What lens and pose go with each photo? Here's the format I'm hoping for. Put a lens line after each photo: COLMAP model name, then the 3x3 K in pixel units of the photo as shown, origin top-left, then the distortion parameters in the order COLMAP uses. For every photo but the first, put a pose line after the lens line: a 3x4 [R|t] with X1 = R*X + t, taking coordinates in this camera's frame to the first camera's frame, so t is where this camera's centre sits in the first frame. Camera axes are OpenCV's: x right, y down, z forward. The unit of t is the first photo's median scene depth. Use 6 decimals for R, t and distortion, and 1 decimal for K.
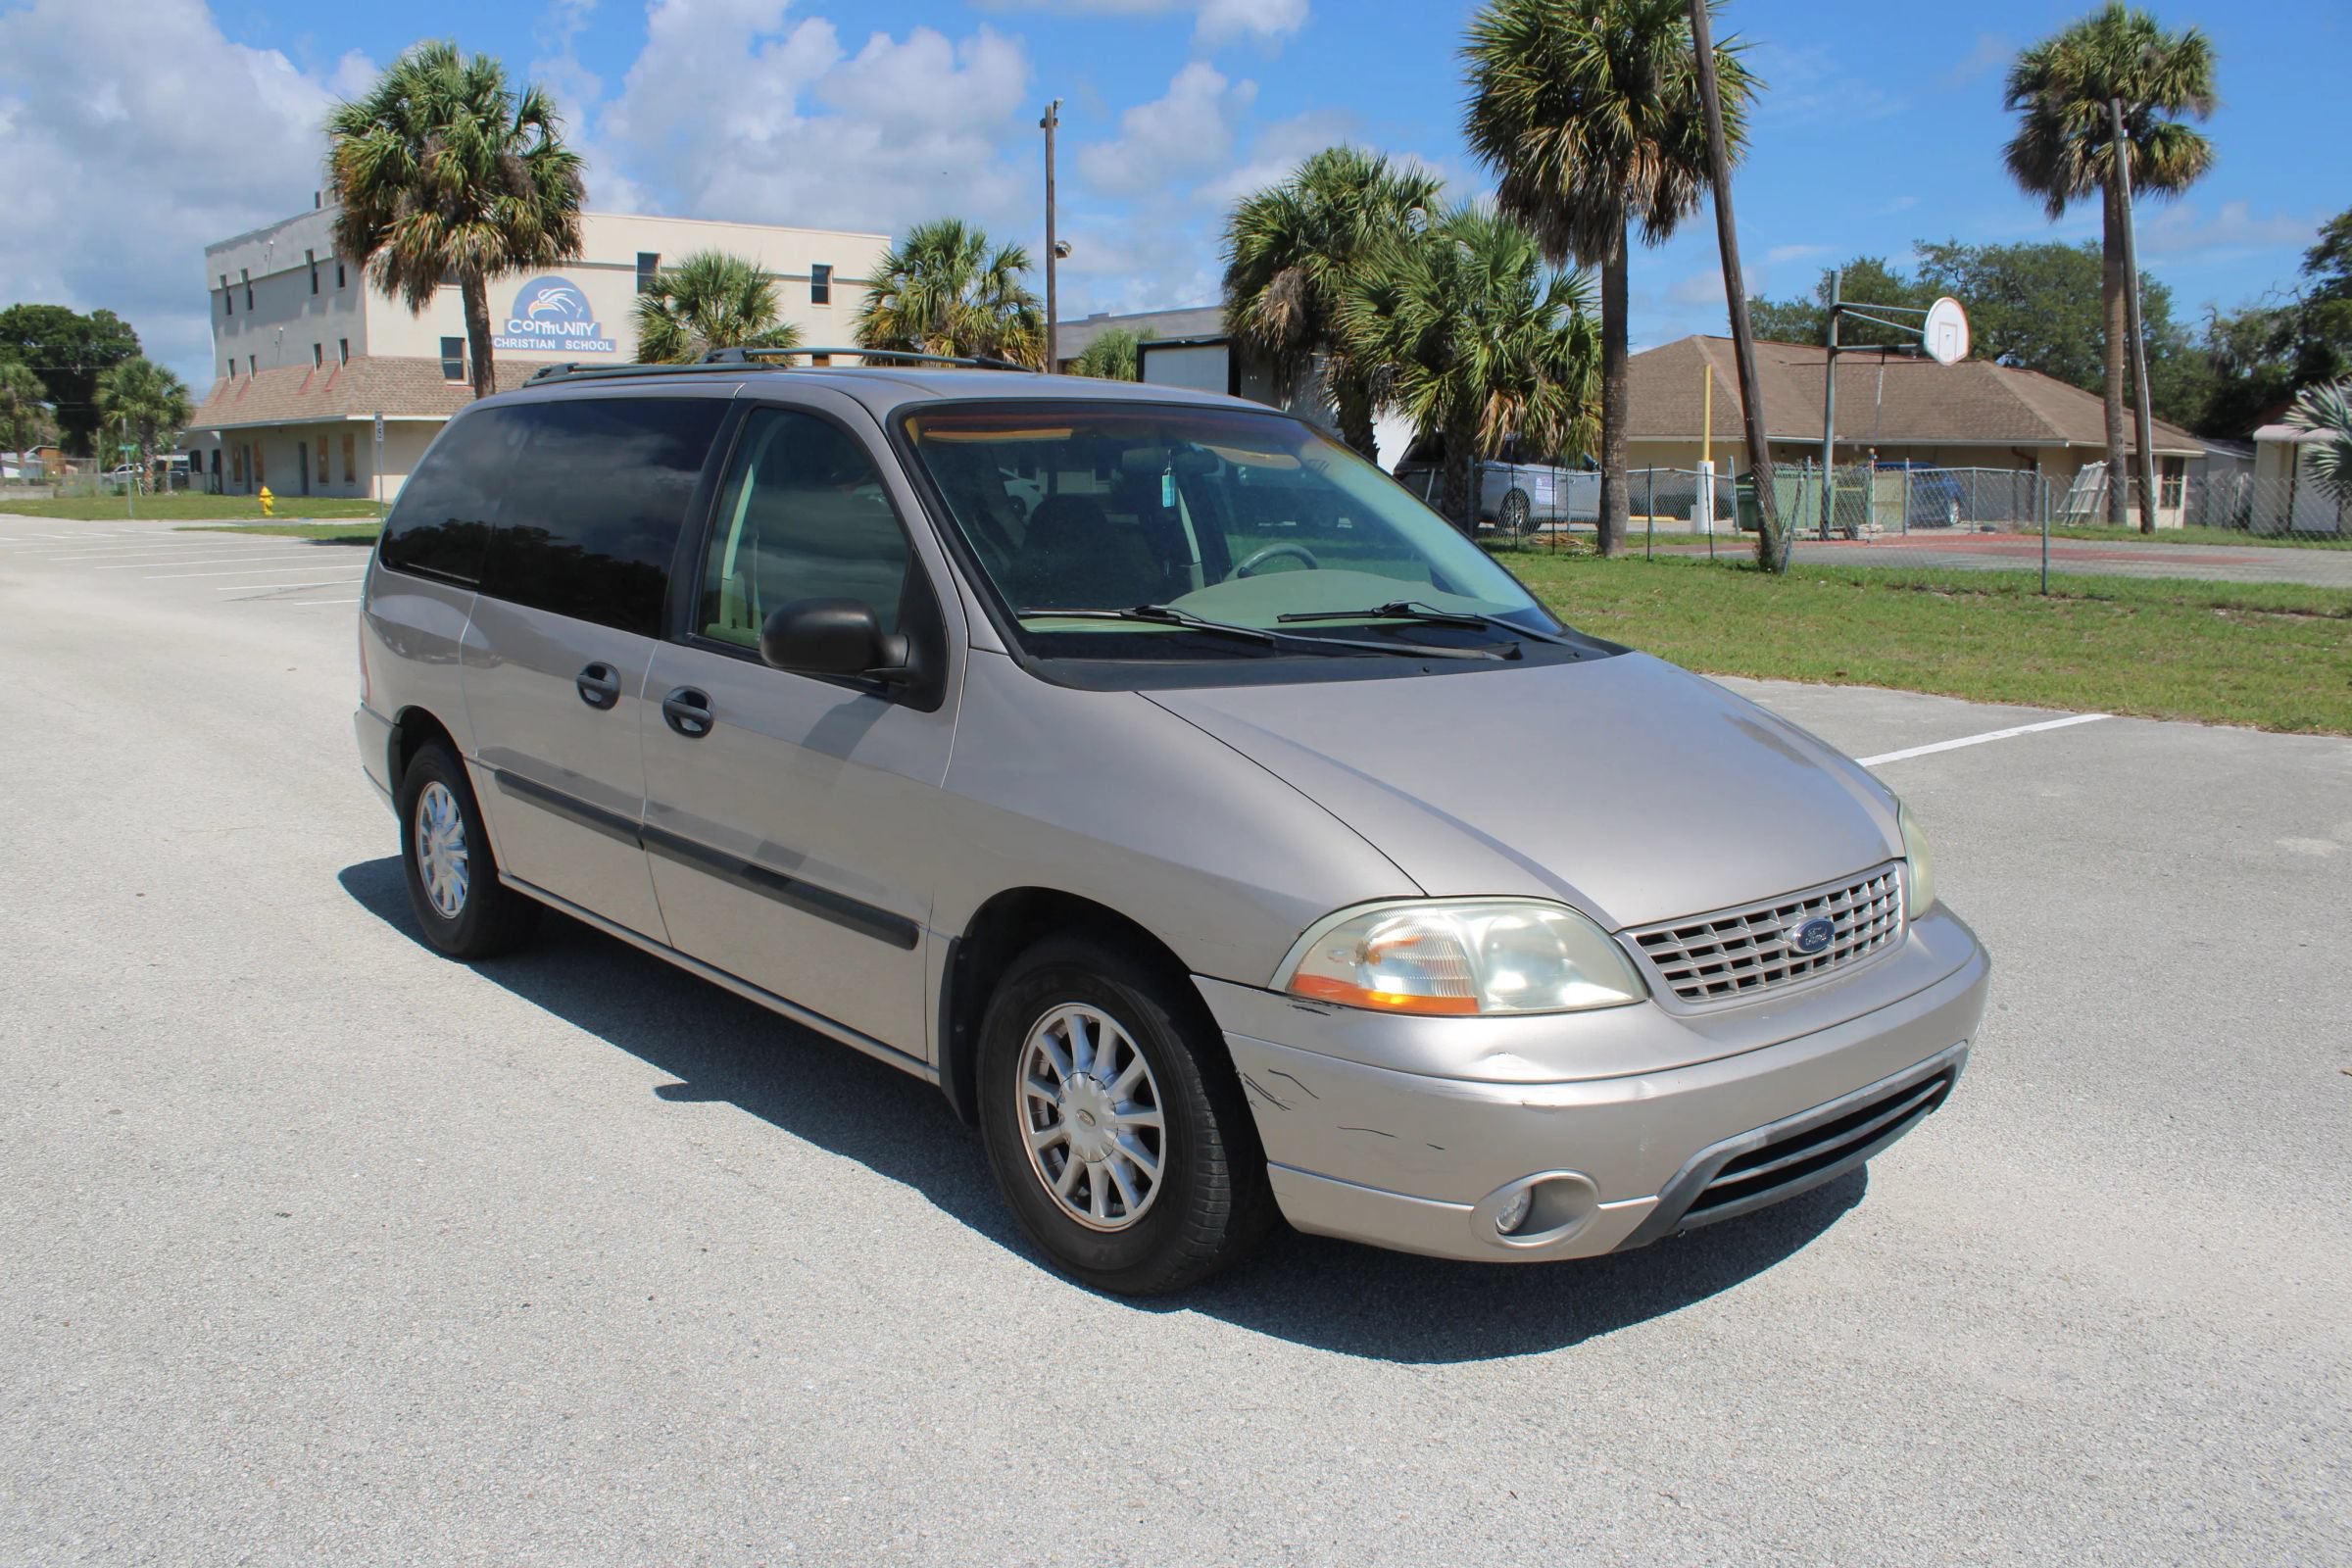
lens RADIAL K [[1977.1, 0, 1163.3], [0, 1977.1, 799.0], [0, 0, 1]] dist [-0.171564, 0.154707]
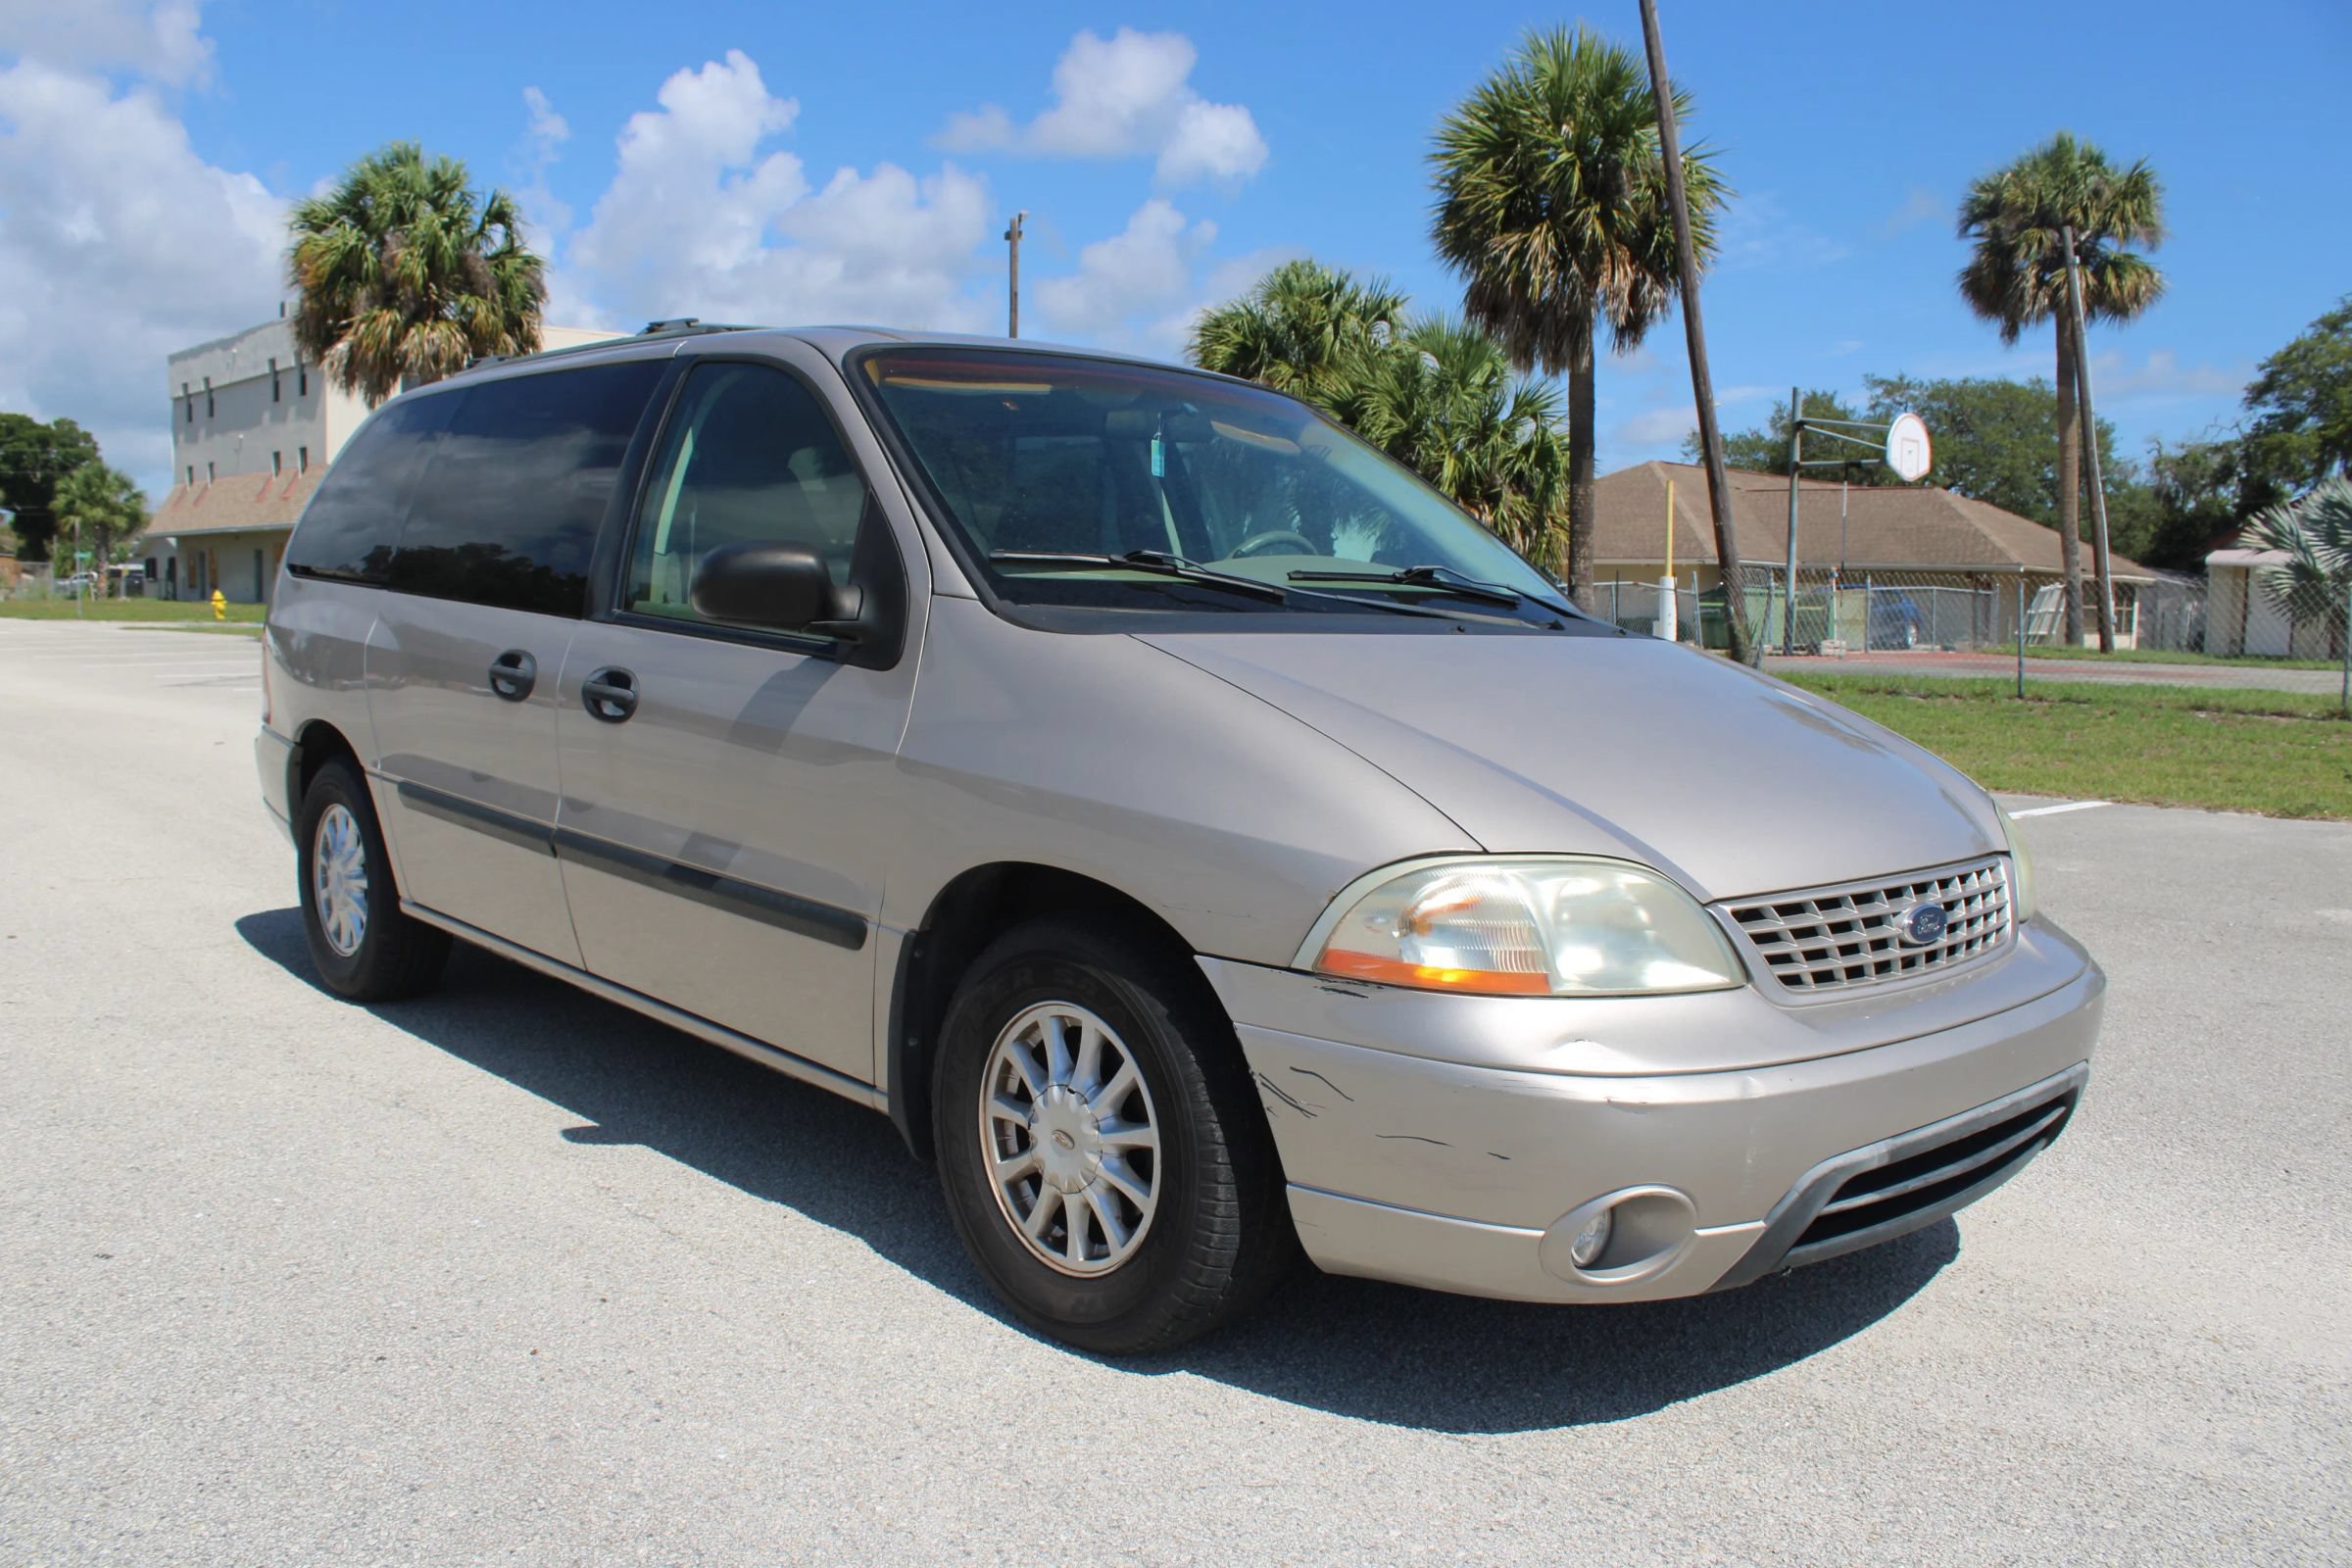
lens RADIAL K [[1977.1, 0, 1159.4], [0, 1977.1, 791.2], [0, 0, 1]] dist [-0.171564, 0.154707]
pose [[0.999716, 0.011218, 0.021005, -0.010468], [-0.009760, 0.997617, -0.068299, 0.042165], [-0.021721, 0.068075, 0.997444, 0.092879]]
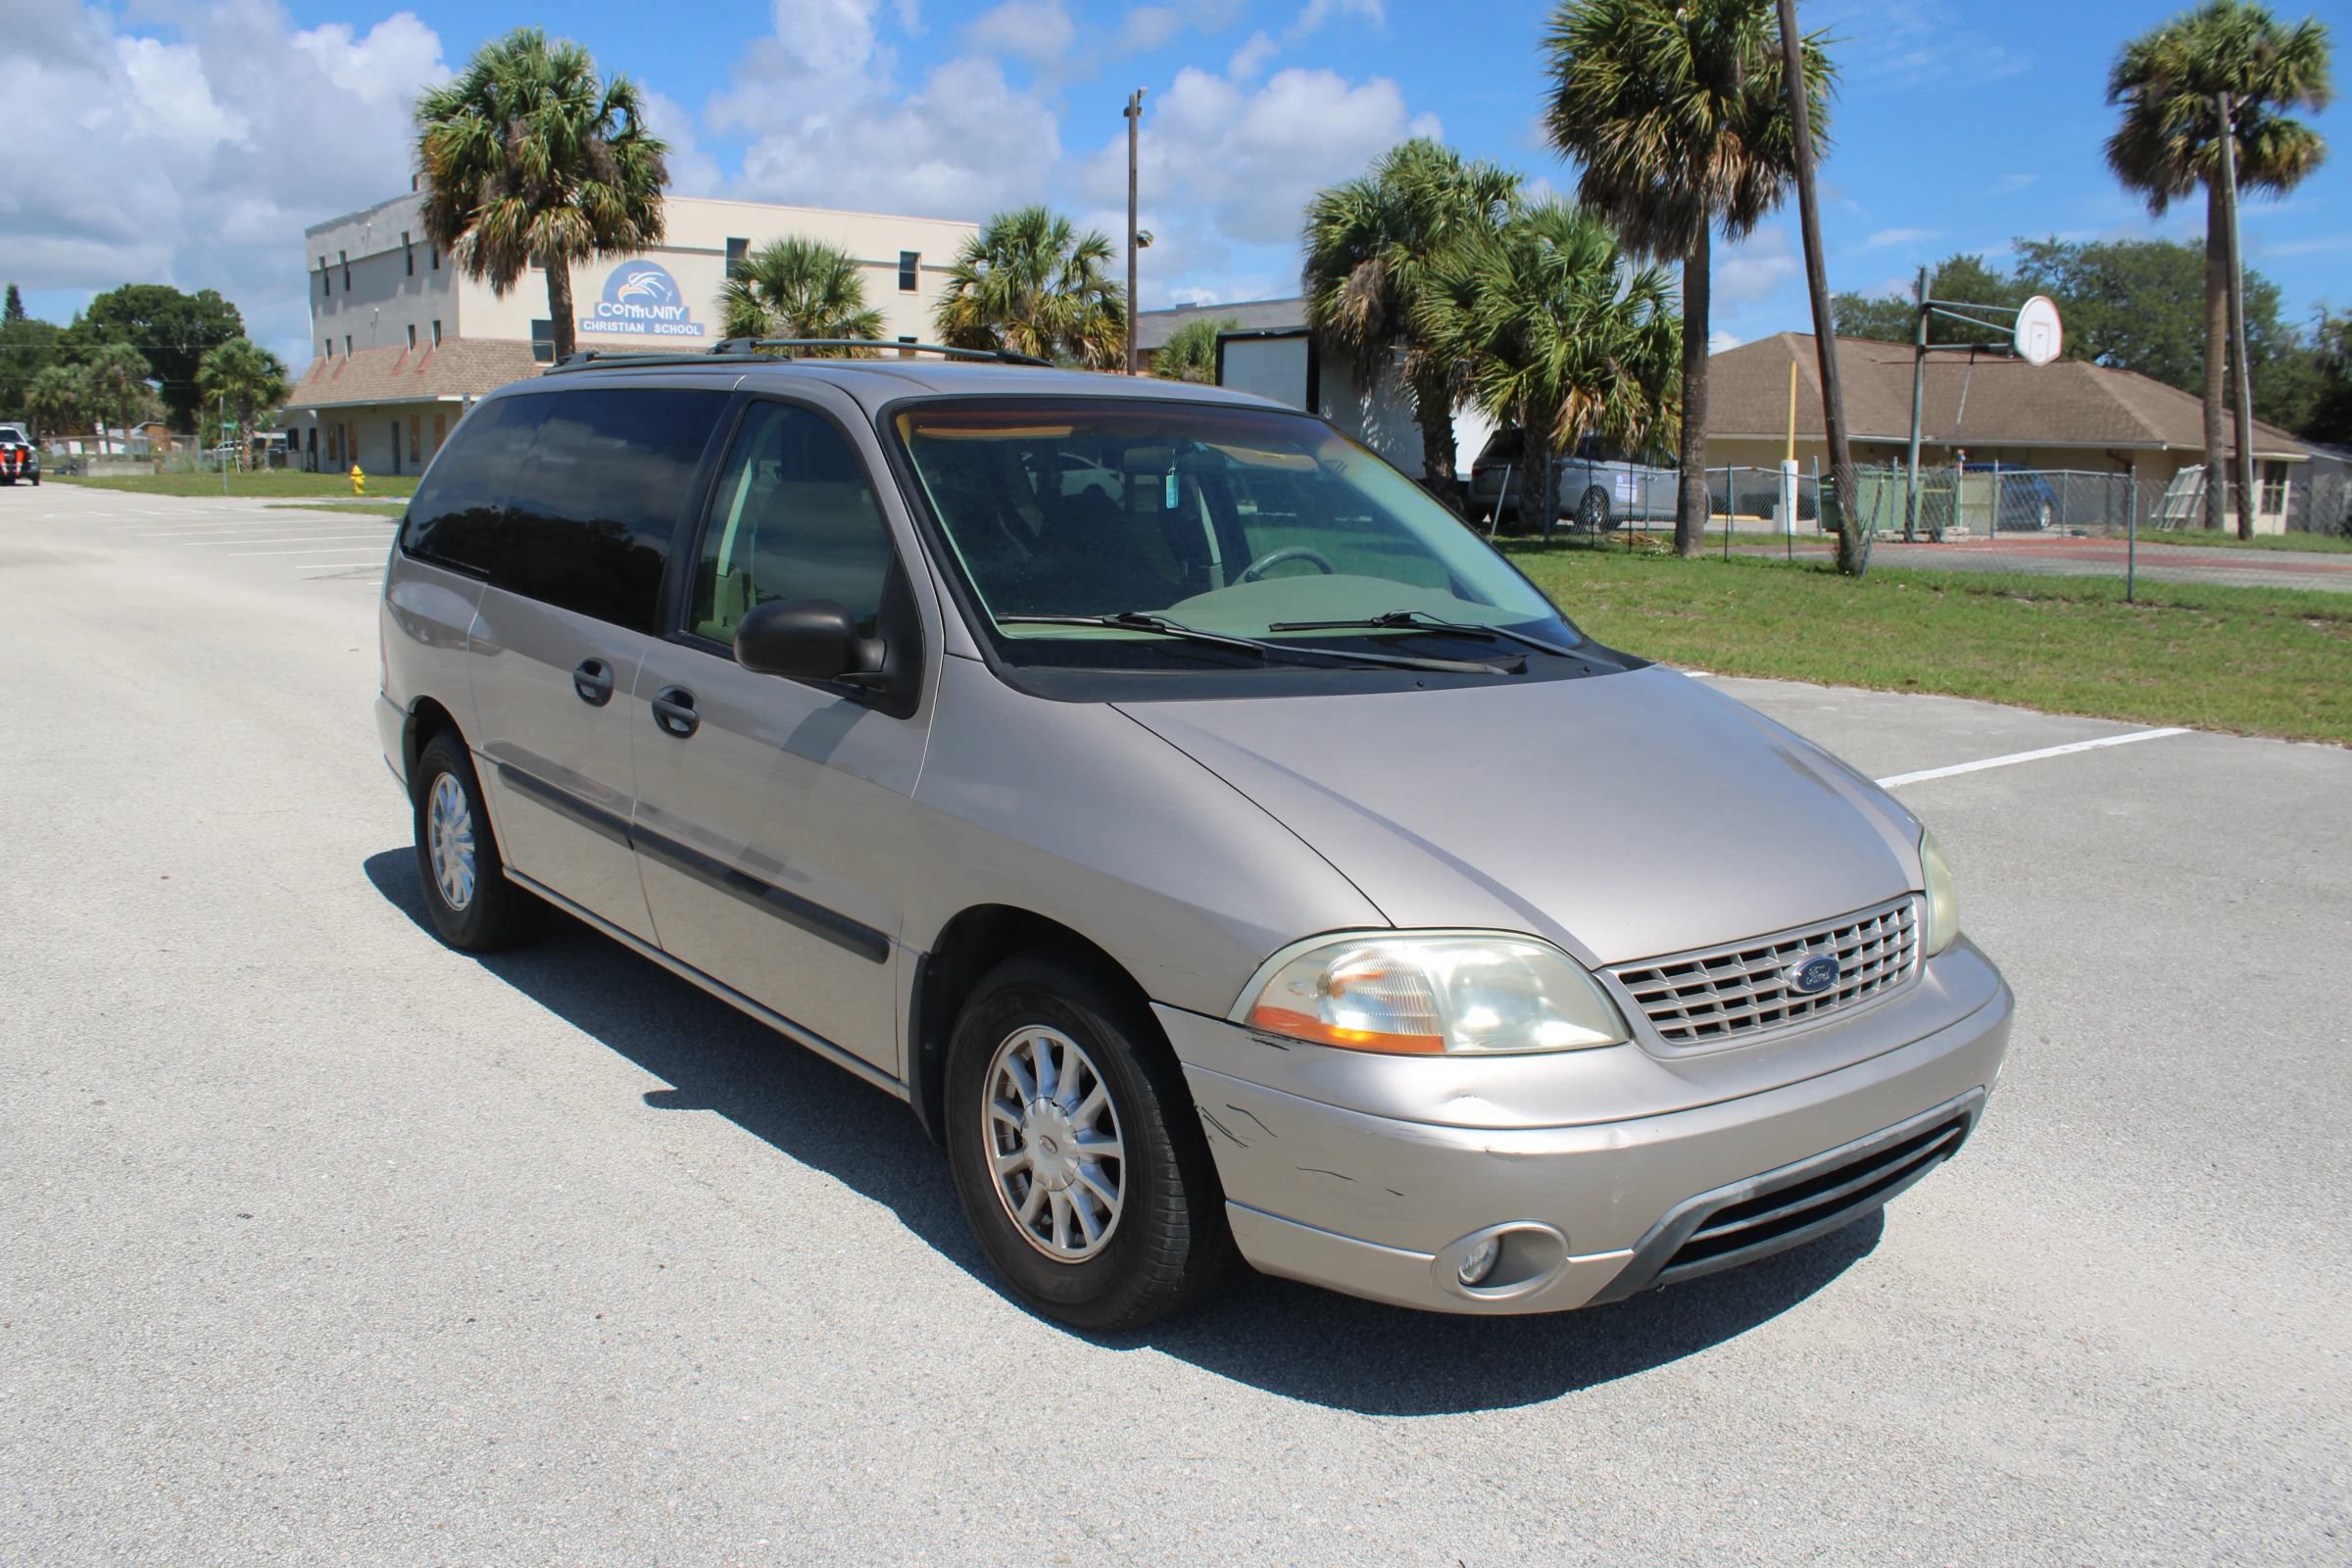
lens RADIAL K [[1977.1, 0, 1152.6], [0, 1977.1, 790.1], [0, 0, 1]] dist [-0.171564, 0.154707]
pose [[0.998738, 0.019544, -0.046256, 0.031295], [-0.019511, 0.999809, 0.001163, -0.008139], [0.046270, -0.000259, 0.998929, 0.023831]]
